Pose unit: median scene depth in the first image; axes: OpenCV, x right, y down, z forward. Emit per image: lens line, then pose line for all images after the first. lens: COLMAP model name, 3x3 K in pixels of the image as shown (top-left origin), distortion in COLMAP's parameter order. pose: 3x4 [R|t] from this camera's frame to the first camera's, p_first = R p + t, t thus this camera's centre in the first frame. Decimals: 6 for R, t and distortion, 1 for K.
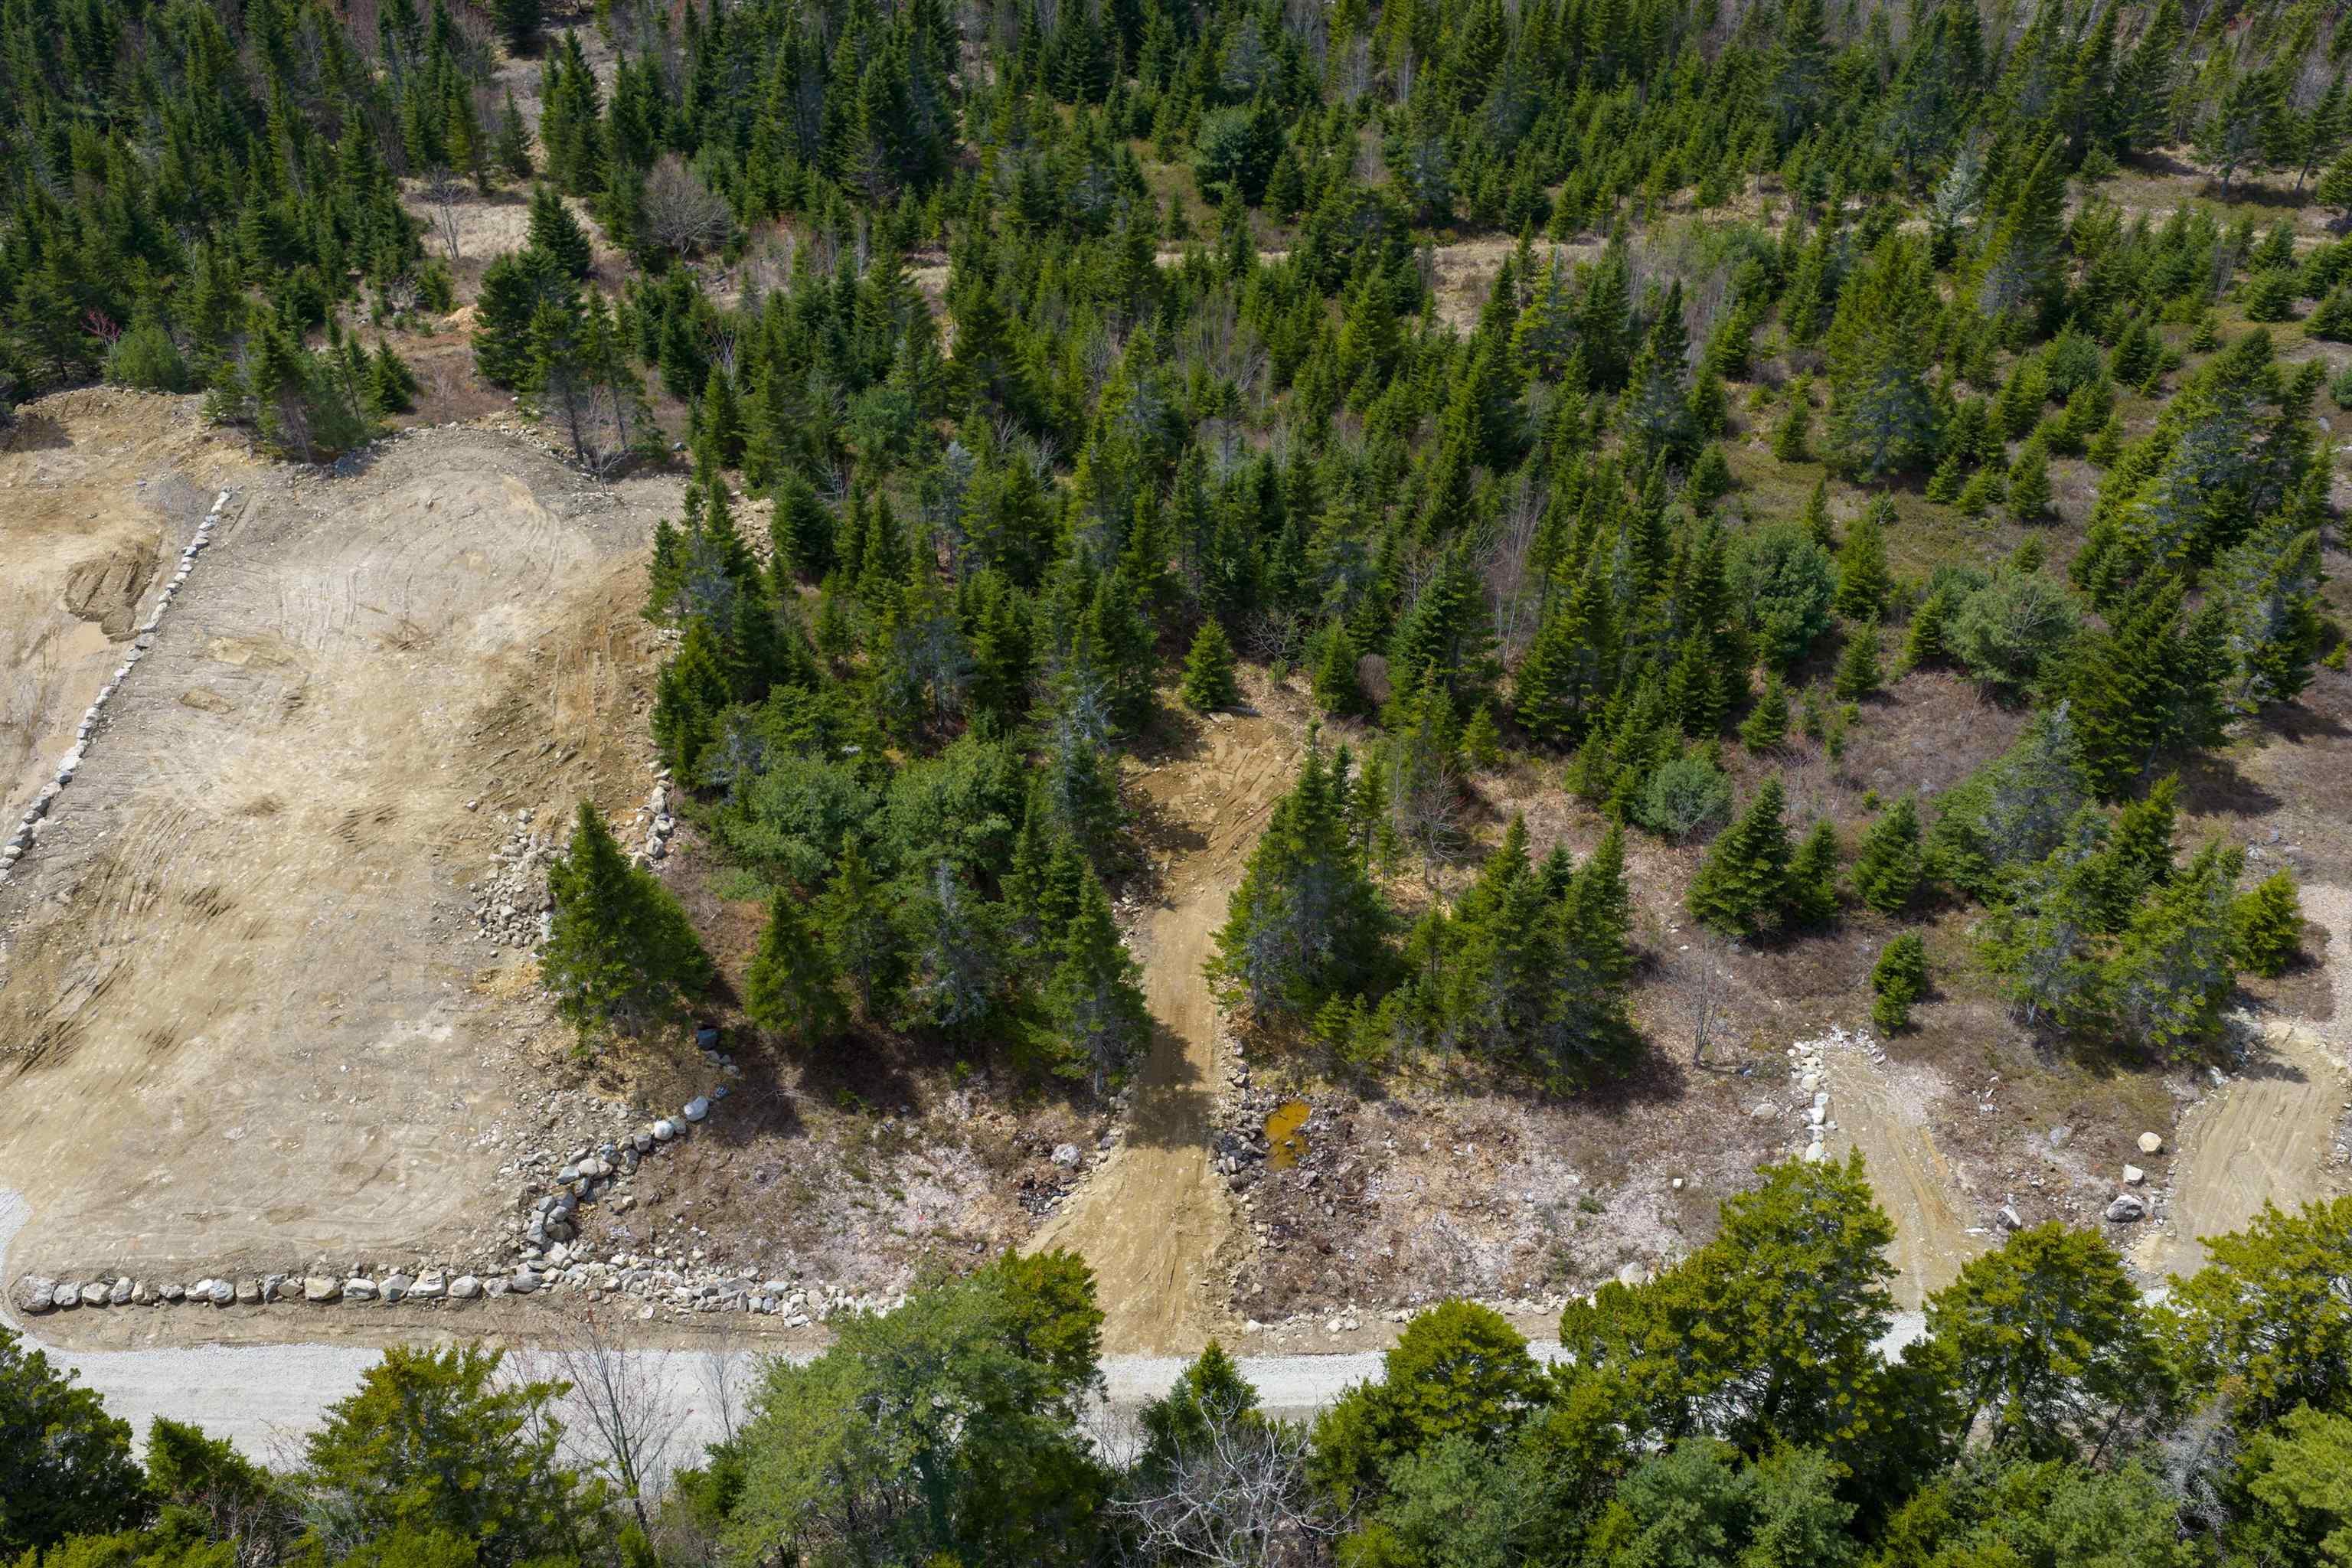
lens RADIAL K [[1940.1, 0, 1176.0], [0, 1940.1, 784.0], [0, 0, 1]] dist [0.022744, -0.041970]
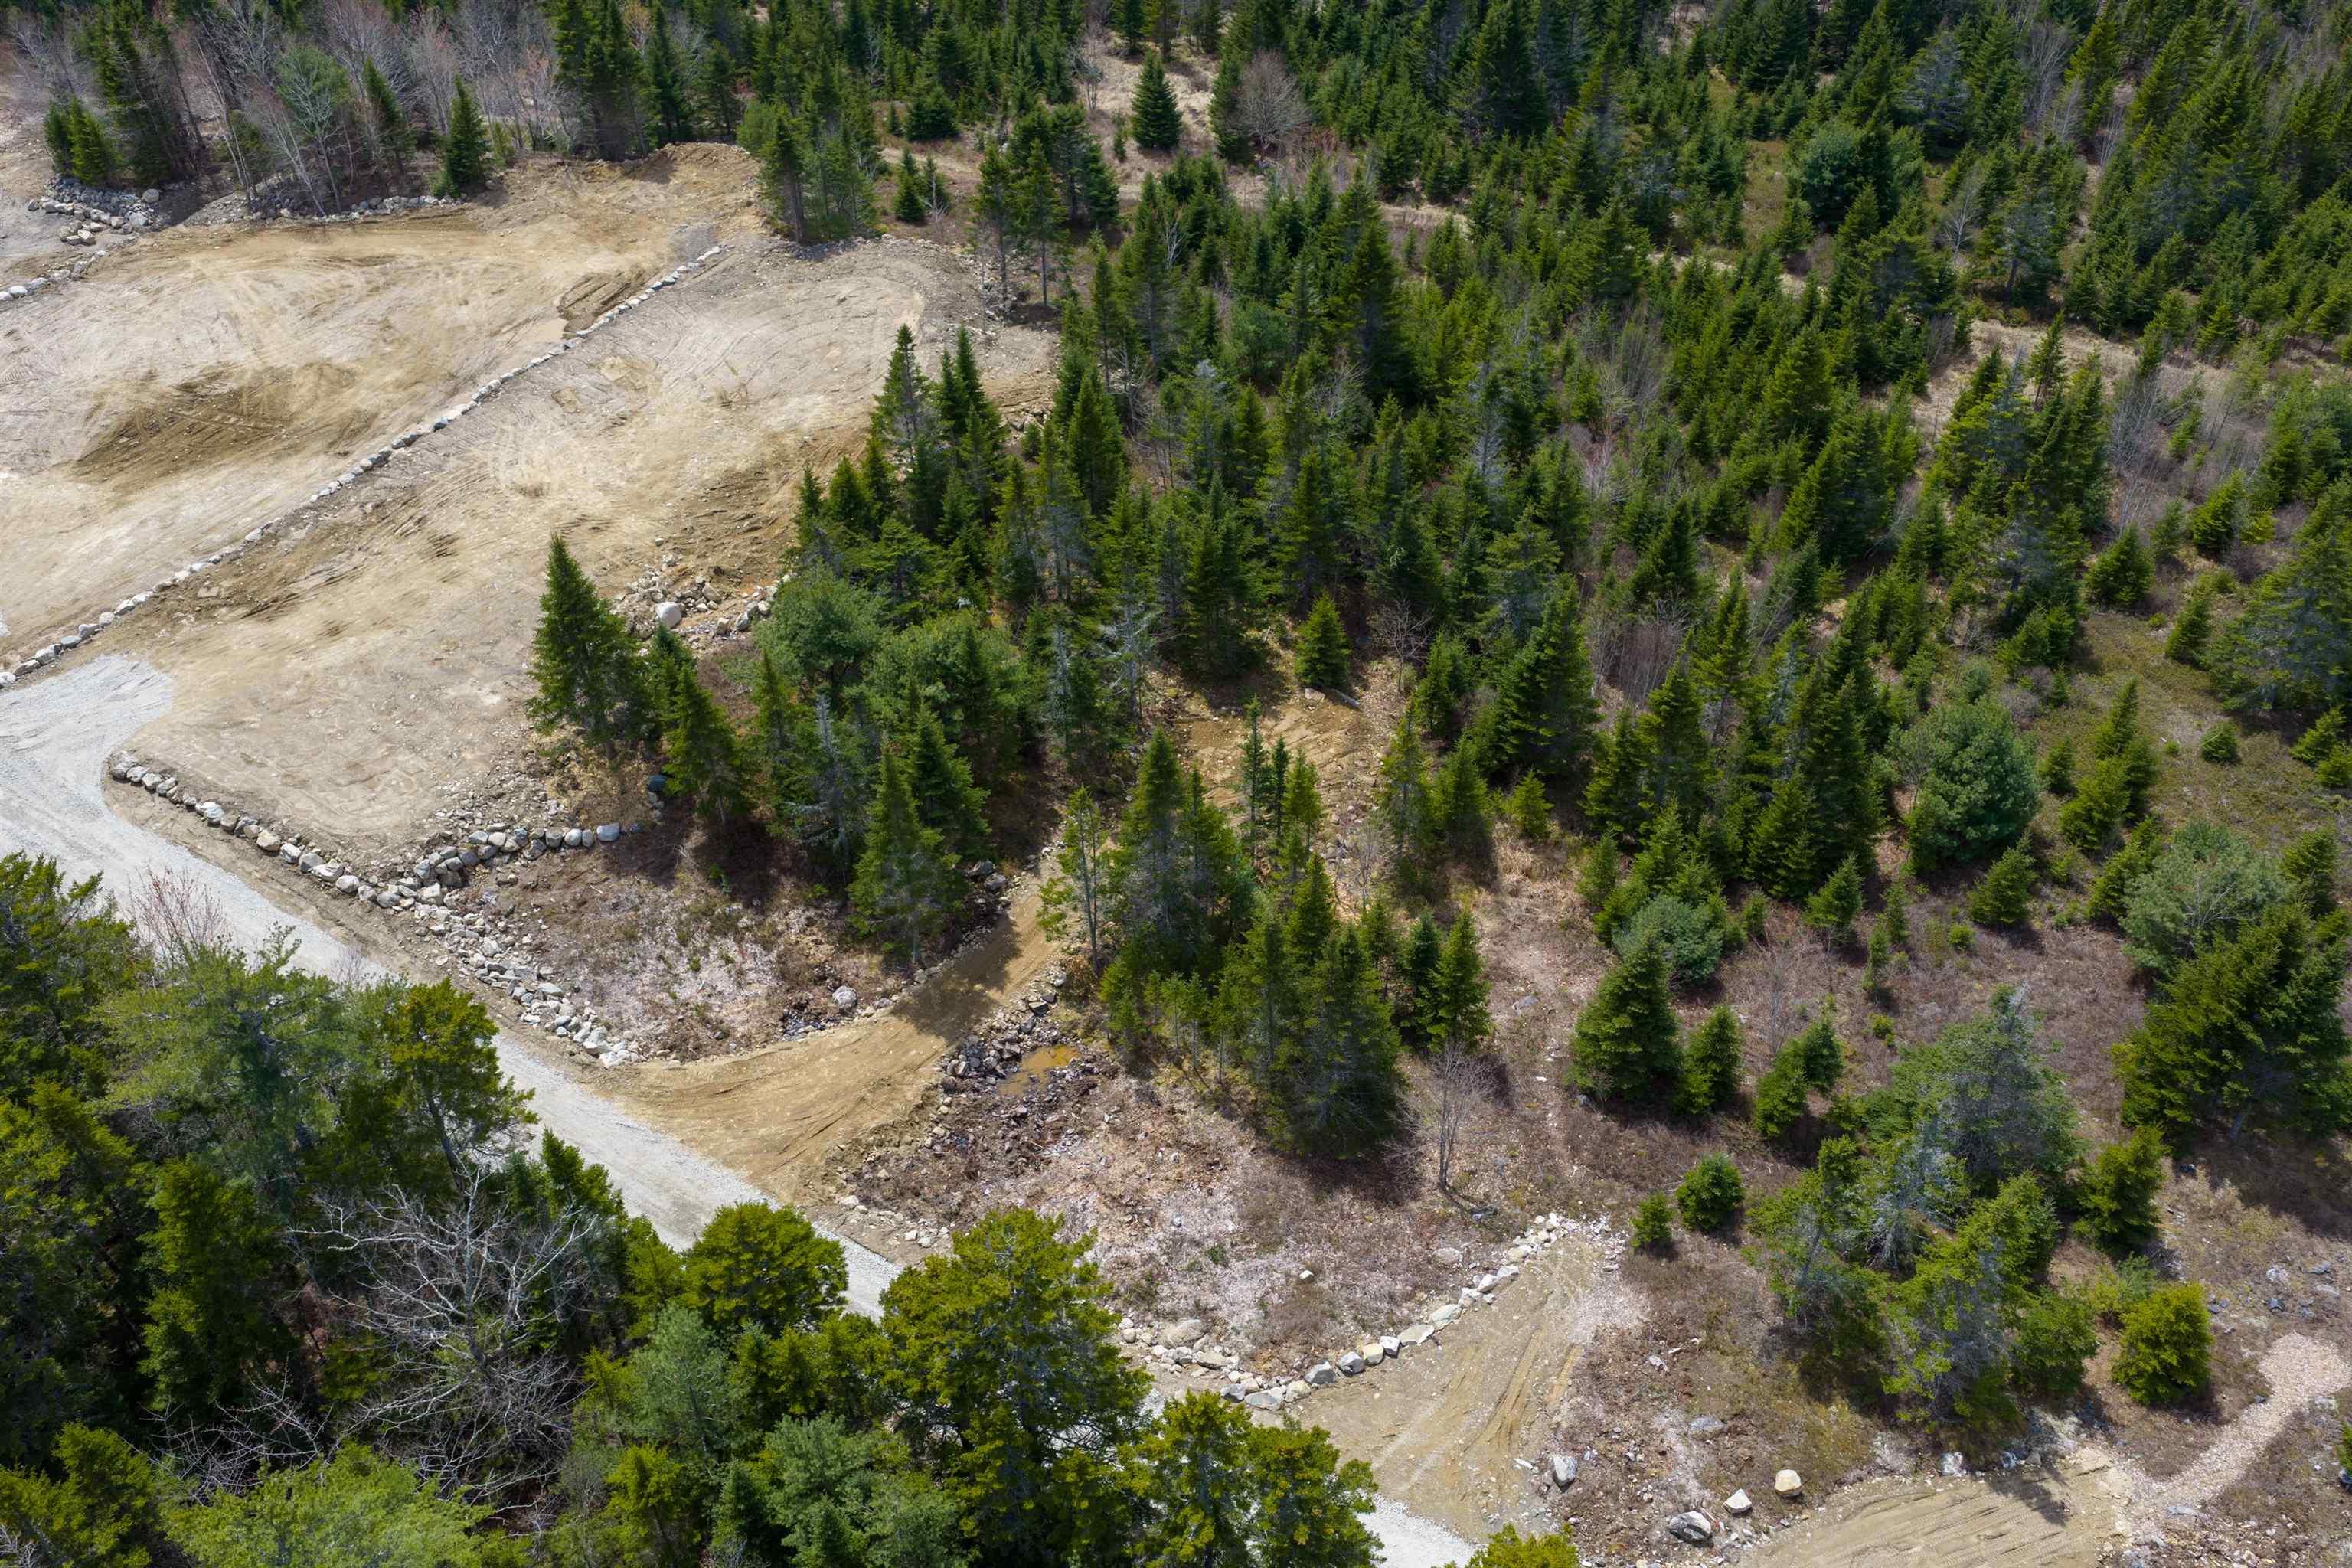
lens RADIAL K [[1940.1, 0, 1176.0], [0, 1940.1, 784.0], [0, 0, 1]] dist [0.022744, -0.041970]
pose [[0.839349, 0.350080, -0.415858, 0.501854], [-0.337863, 0.935274, 0.105413, -0.093164], [0.425844, 0.052025, 0.903300, 0.107962]]
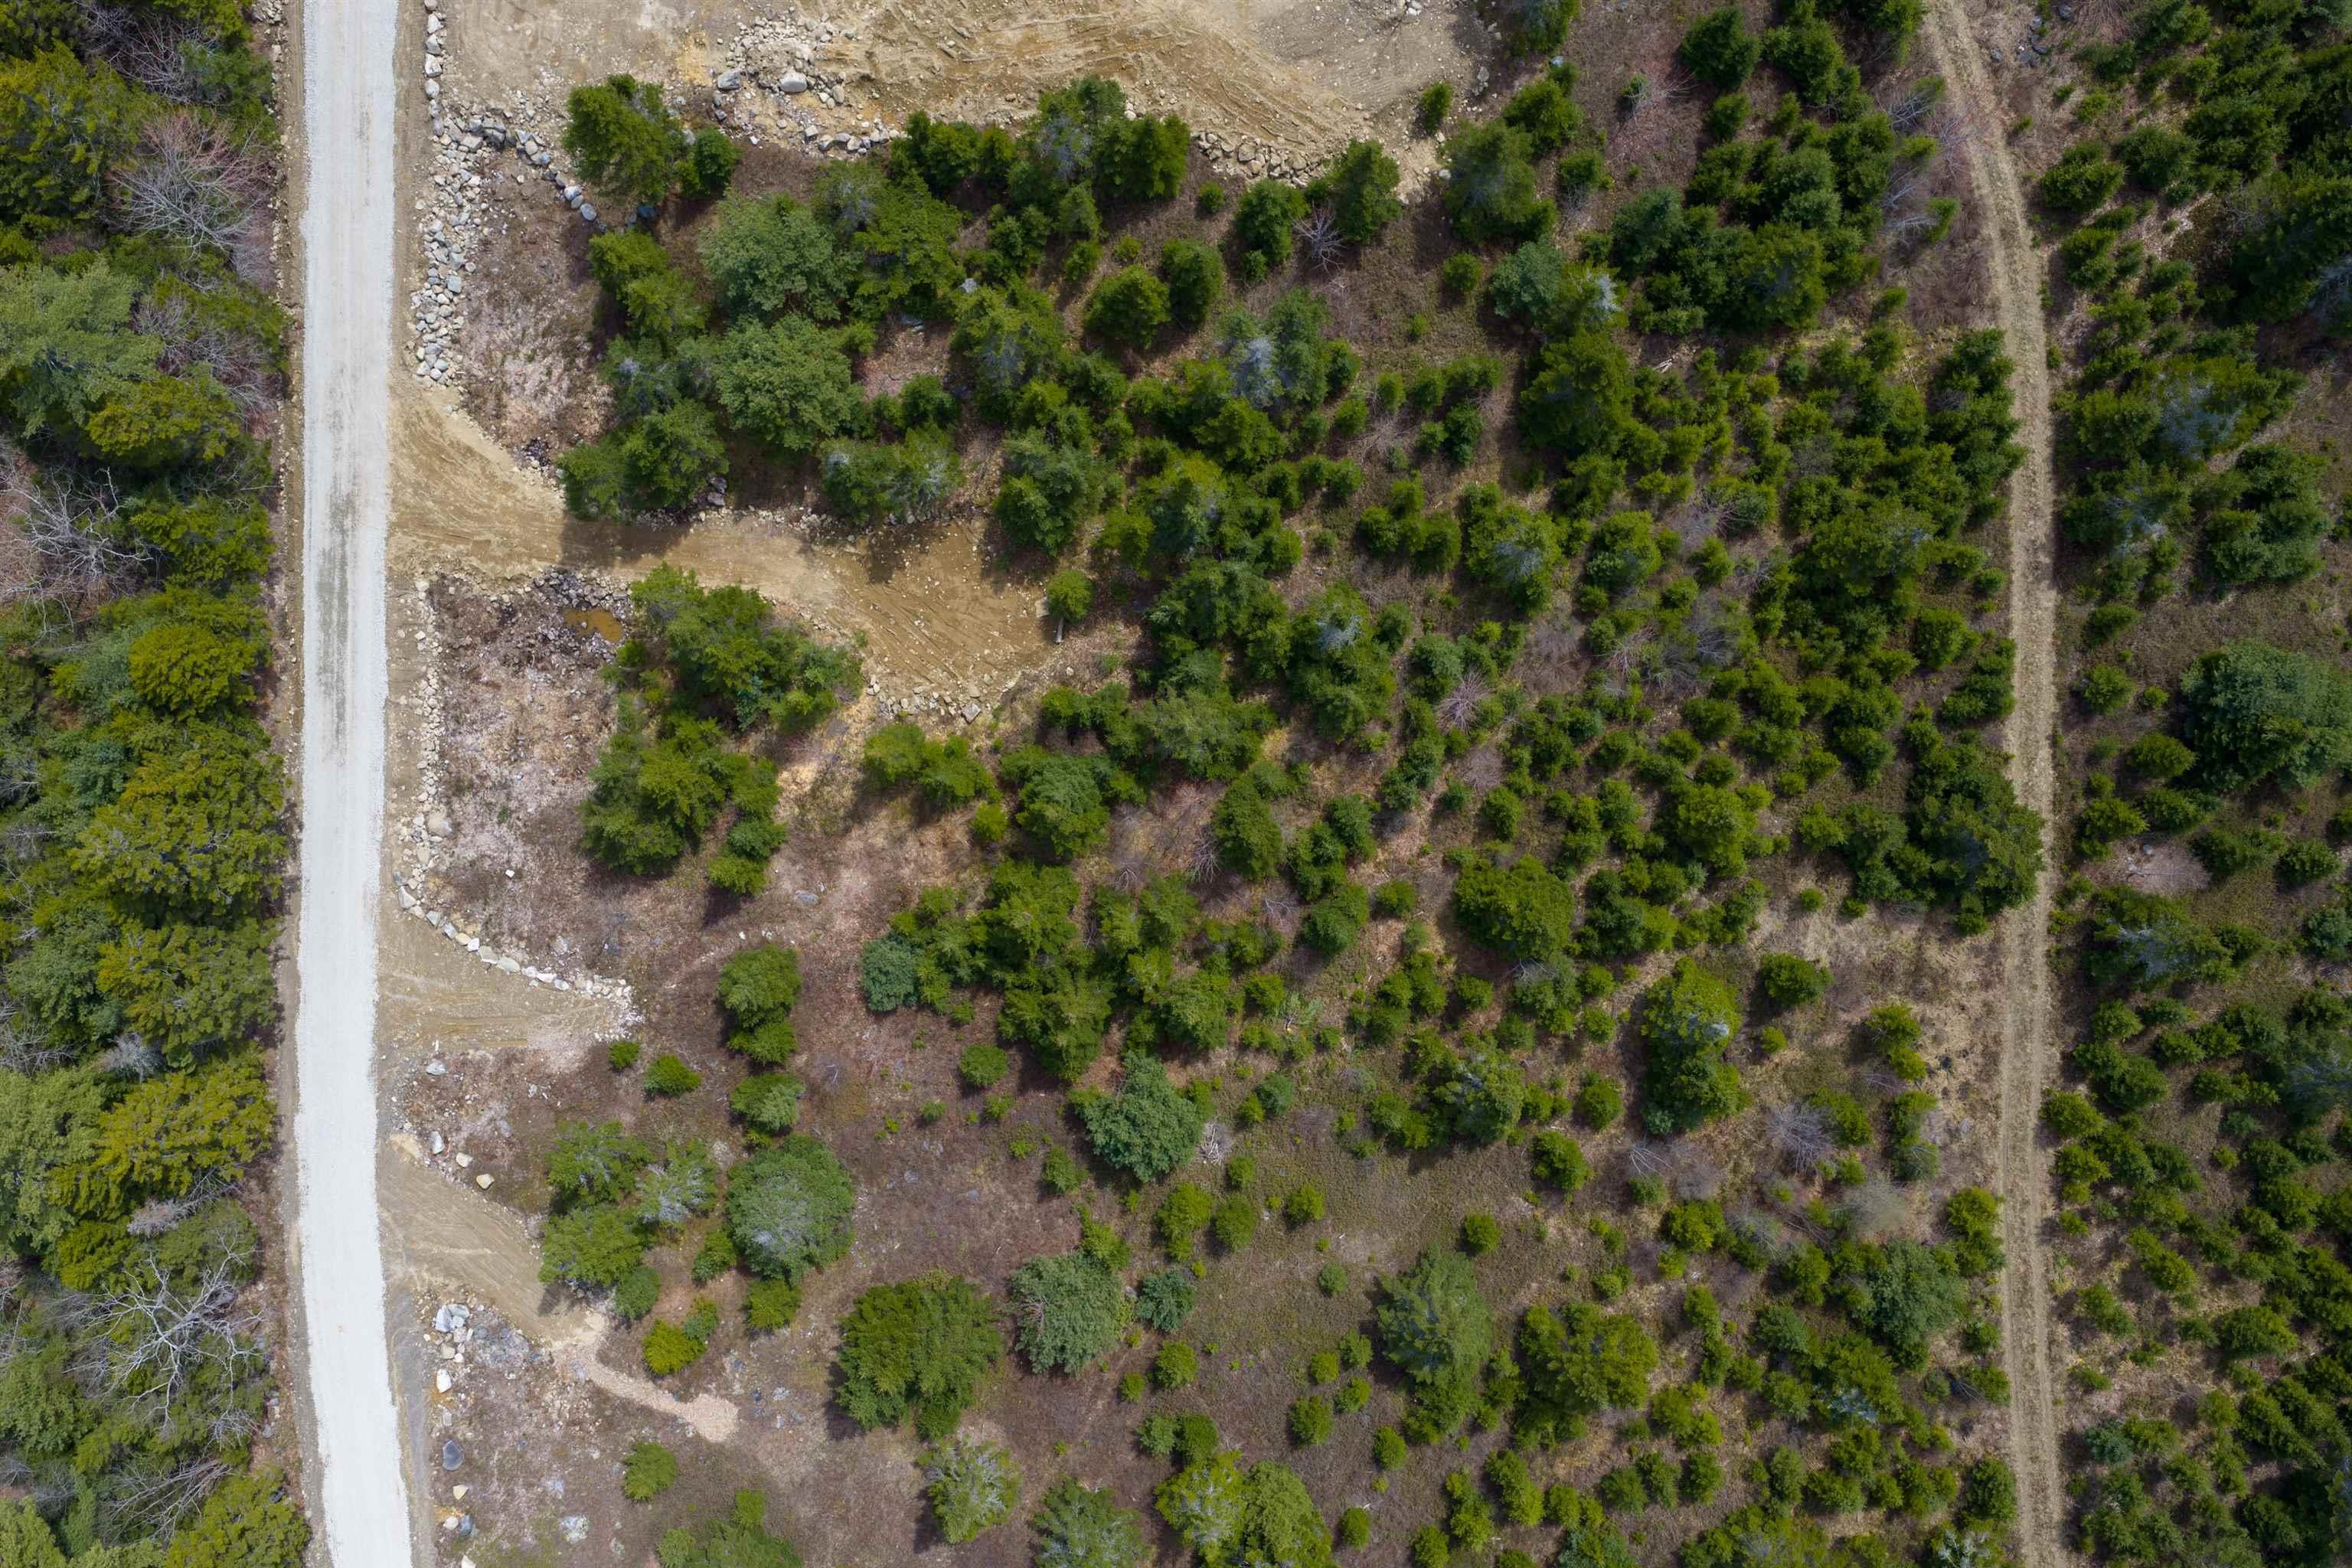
lens RADIAL K [[1940.1, 0, 1176.0], [0, 1940.1, 784.0], [0, 0, 1]] dist [0.022744, -0.041970]
pose [[-0.046431, 0.998835, 0.013120, 0.141748], [-0.637596, -0.039744, 0.769345, -1.257587], [0.768970, 0.027356, 0.638699, 0.421433]]
